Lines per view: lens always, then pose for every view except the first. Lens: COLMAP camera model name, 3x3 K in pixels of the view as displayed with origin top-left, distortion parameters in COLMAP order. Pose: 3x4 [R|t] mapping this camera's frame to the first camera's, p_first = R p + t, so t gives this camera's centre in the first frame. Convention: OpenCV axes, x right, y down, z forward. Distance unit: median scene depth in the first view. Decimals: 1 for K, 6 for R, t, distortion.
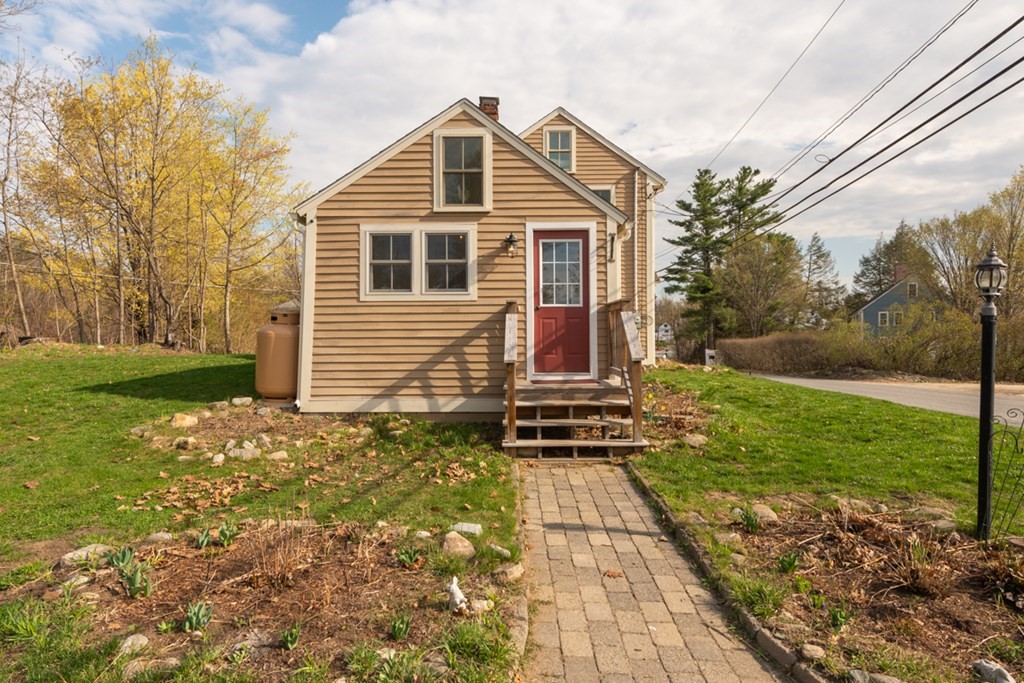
lens RADIAL K [[543.0, 0, 512.0], [0, 543.0, 341.5], [0, 0, 1]] dist [-0.002138, 0.000374]
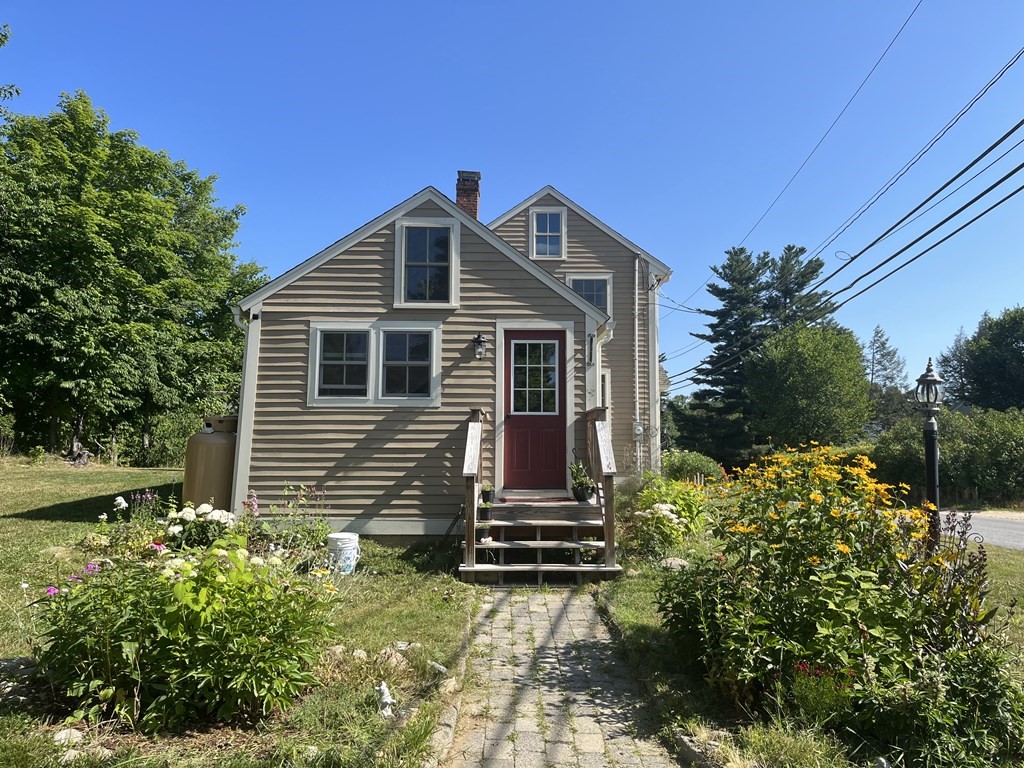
lens RADIAL K [[681.5, 0, 511.1], [0, 681.5, 396.1], [0, 0, 1]] dist [0.024740, -0.002483]
pose [[0.999879, 0.010145, 0.011826, 0.038319], [-0.009046, 0.995942, -0.089543, 0.004214], [-0.012686, 0.089425, 0.995913, -0.112405]]
